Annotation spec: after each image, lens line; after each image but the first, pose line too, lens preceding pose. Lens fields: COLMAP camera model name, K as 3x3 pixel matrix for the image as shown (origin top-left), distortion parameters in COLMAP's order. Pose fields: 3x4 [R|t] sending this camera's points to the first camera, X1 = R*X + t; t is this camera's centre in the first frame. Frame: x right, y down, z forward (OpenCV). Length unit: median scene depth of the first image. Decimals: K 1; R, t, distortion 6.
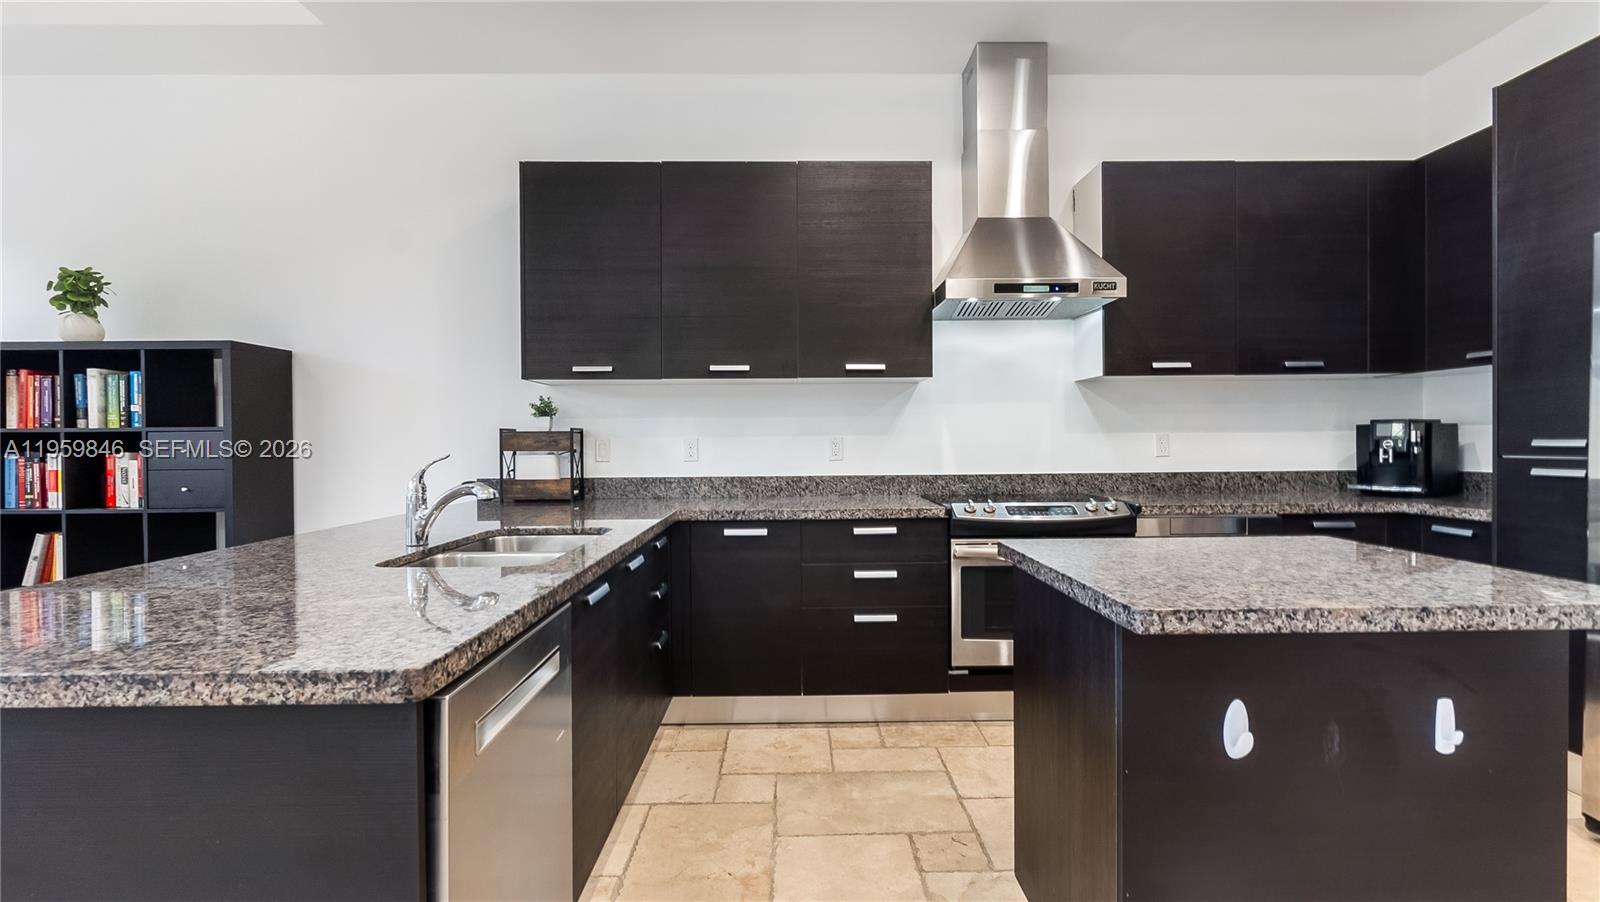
lens RADIAL K [[738.8, 0, 801.7], [0, 738.8, 449.6], [0, 0, 1]] dist [-0.008946, 0.002043]
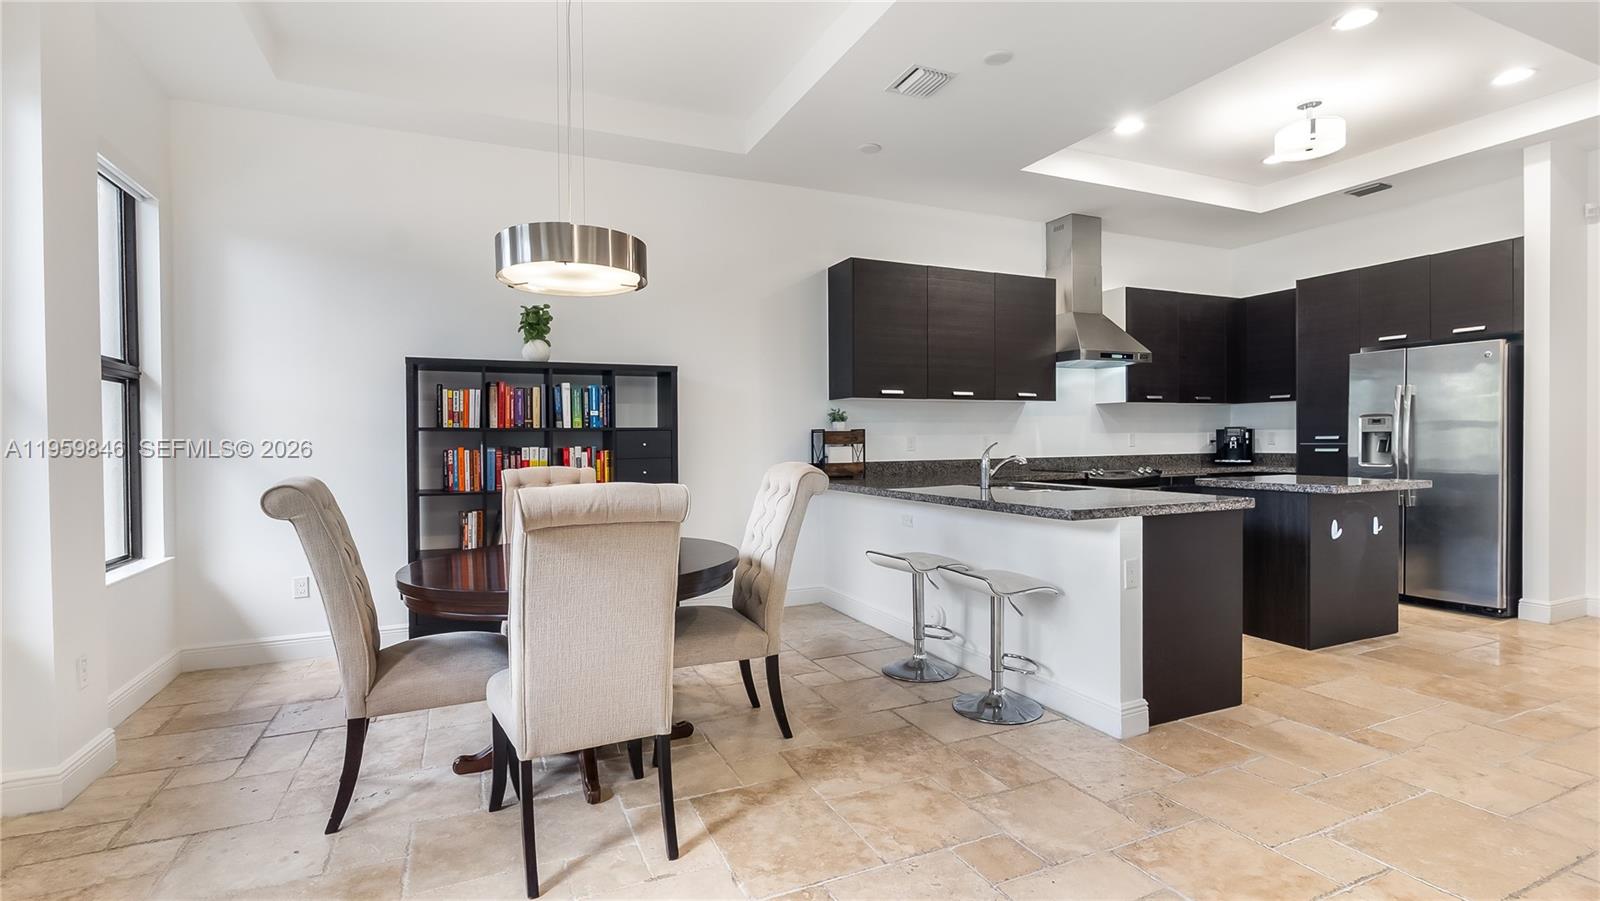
lens RADIAL K [[738.8, 0, 801.7], [0, 738.8, 449.1], [0, 0, 1]] dist [-0.008946, 0.002043]
pose [[0.918672, -0.006471, 0.394968, -1.080791], [0.007641, 0.999970, -0.001390, 0.014120], [-0.394947, 0.004295, 0.918694, -0.382488]]
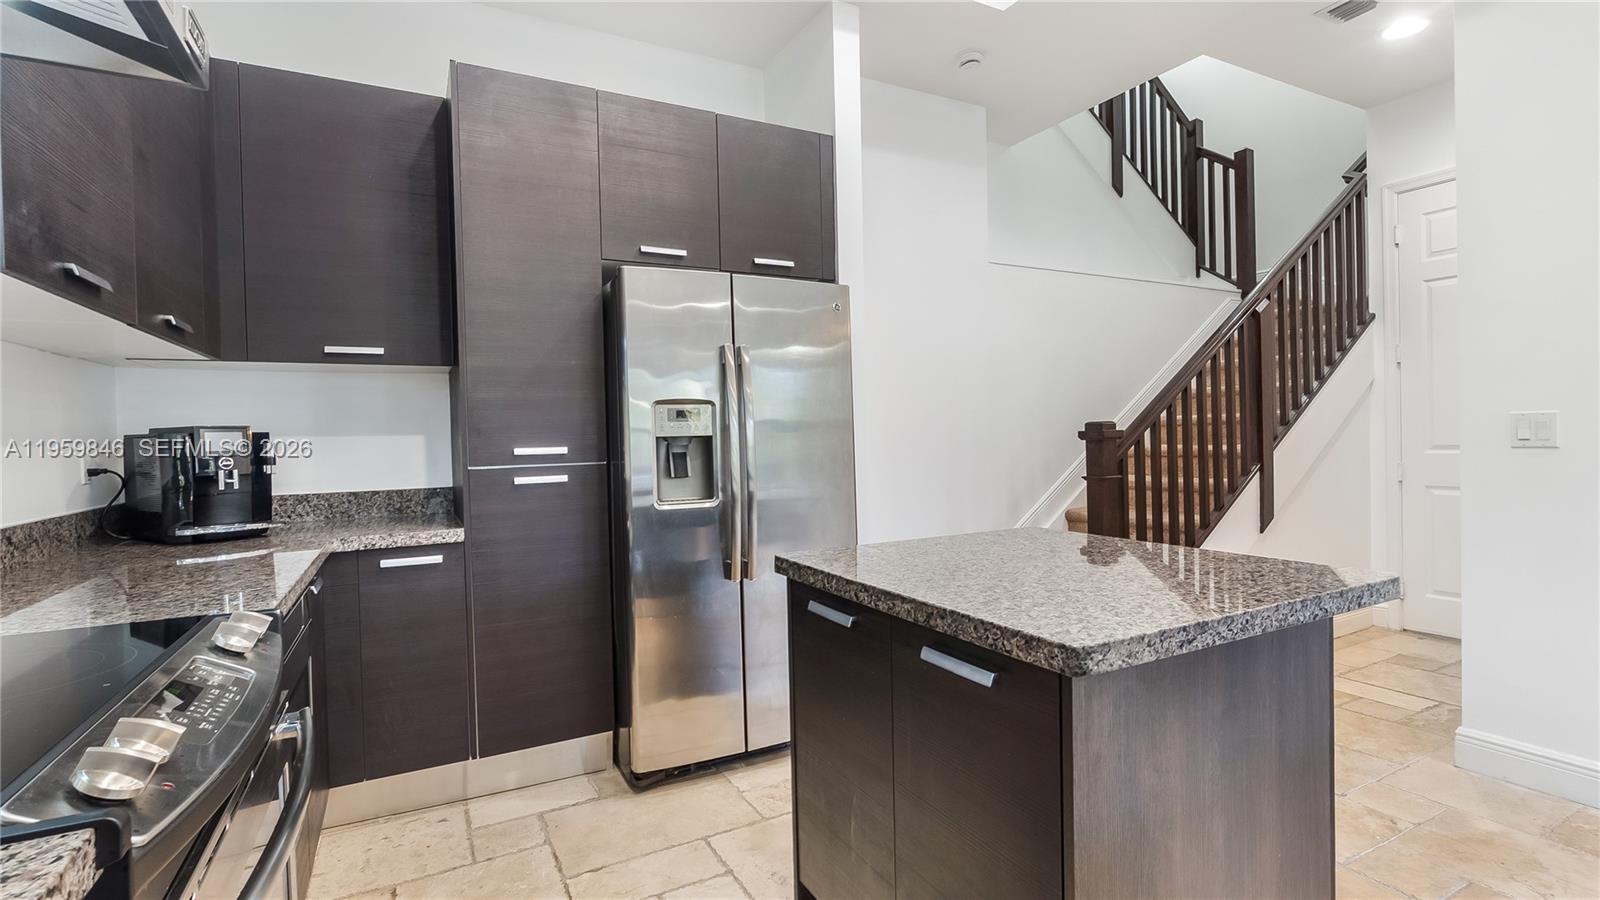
lens RADIAL K [[738.8, 0, 801.7], [0, 738.8, 448.6], [0, 0, 1]] dist [-0.008946, 0.002043]
pose [[-0.453012, 0.006519, 0.891481, -0.045298], [0.039159, 0.999154, 0.012593, -0.007989], [-0.890644, 0.040614, -0.452884, 0.834374]]
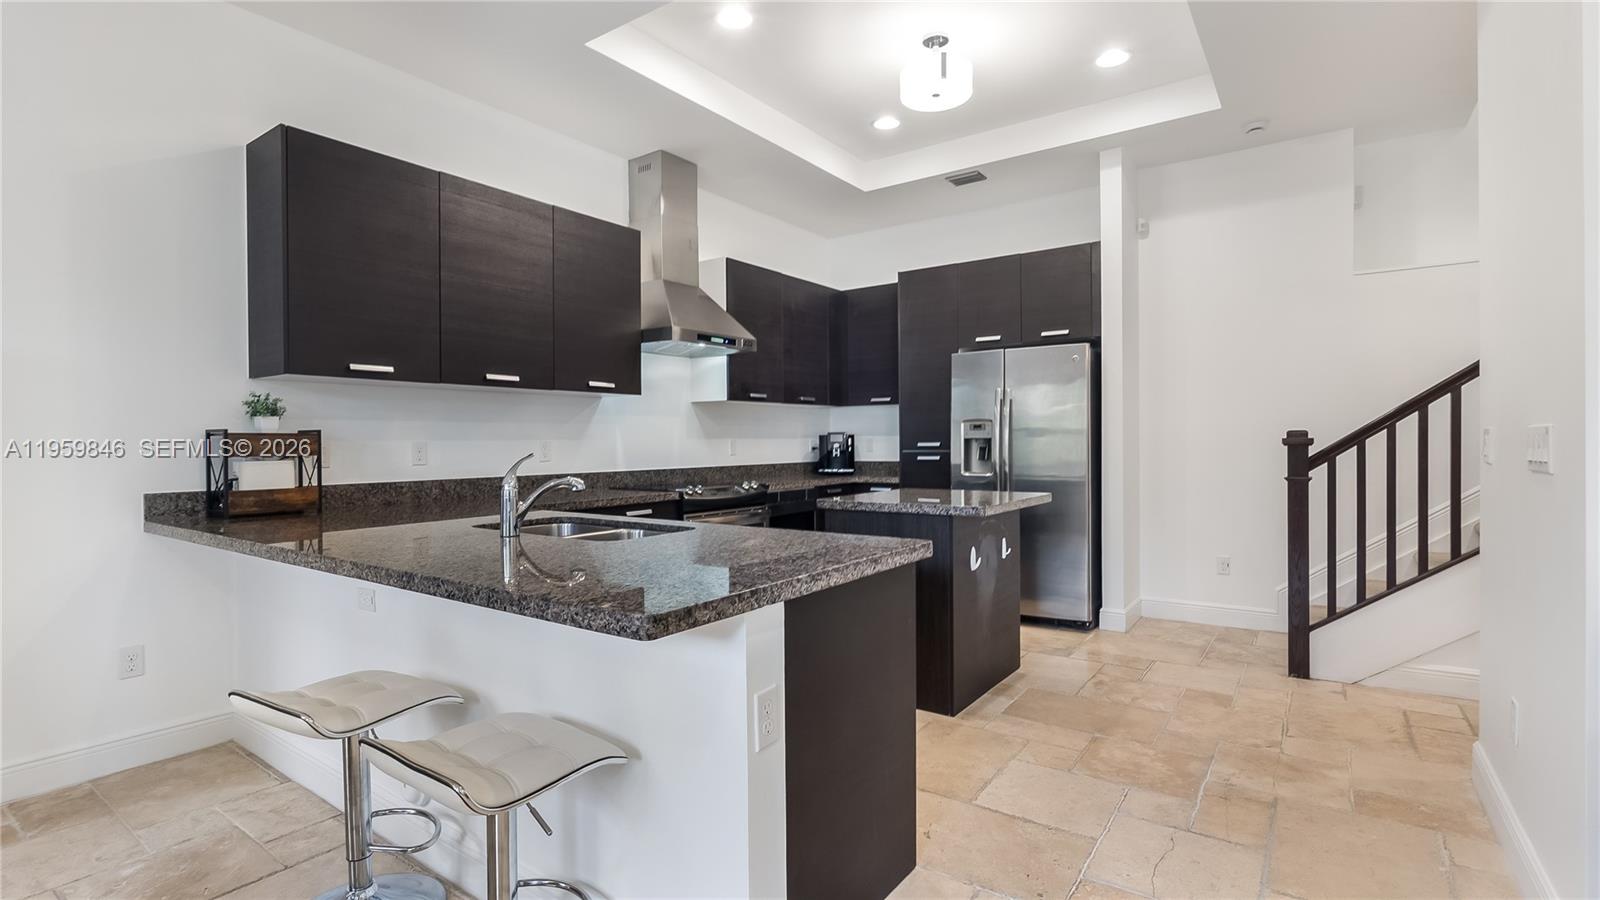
lens RADIAL K [[738.8, 0, 801.7], [0, 738.8, 448.6], [0, 0, 1]] dist [-0.008946, 0.002043]
pose [[0.593134, -0.005071, 0.805088, -0.709453], [0.014563, 0.999884, -0.004431, 0.006060], [-0.804972, 0.014352, 0.593139, -0.004569]]
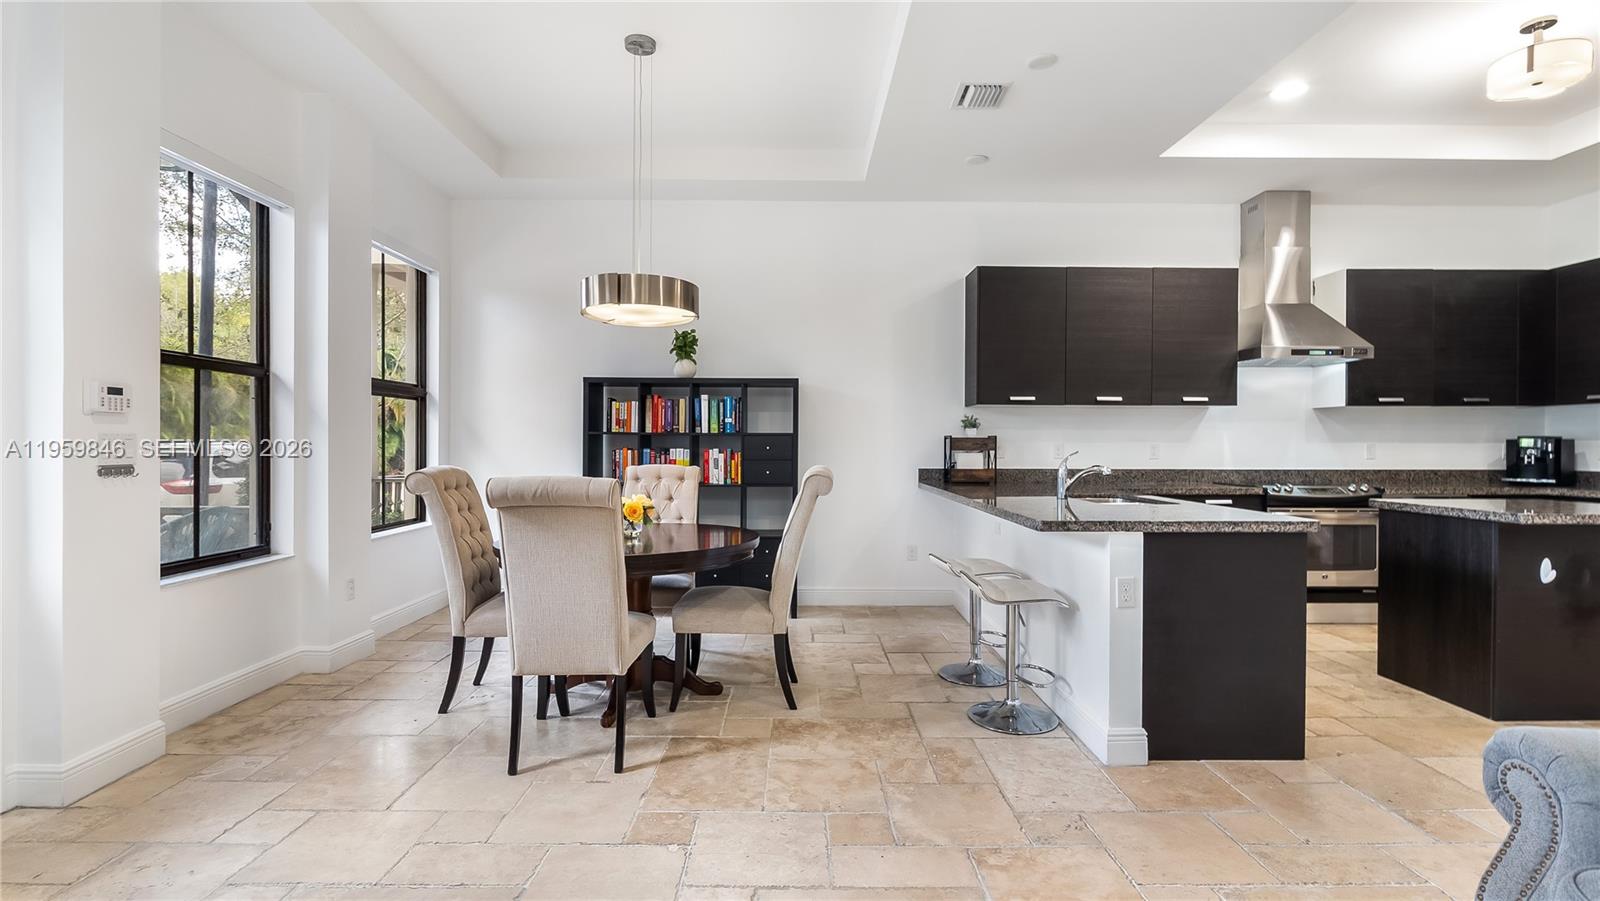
lens RADIAL K [[738.8, 0, 801.7], [0, 738.8, 449.1], [0, 0, 1]] dist [-0.008946, 0.002043]
pose [[0.999884, 0.011106, -0.010377, -0.726245], [-0.011159, 0.999925, -0.005006, 0.011129], [0.010321, 0.005121, 0.999934, -0.565887]]
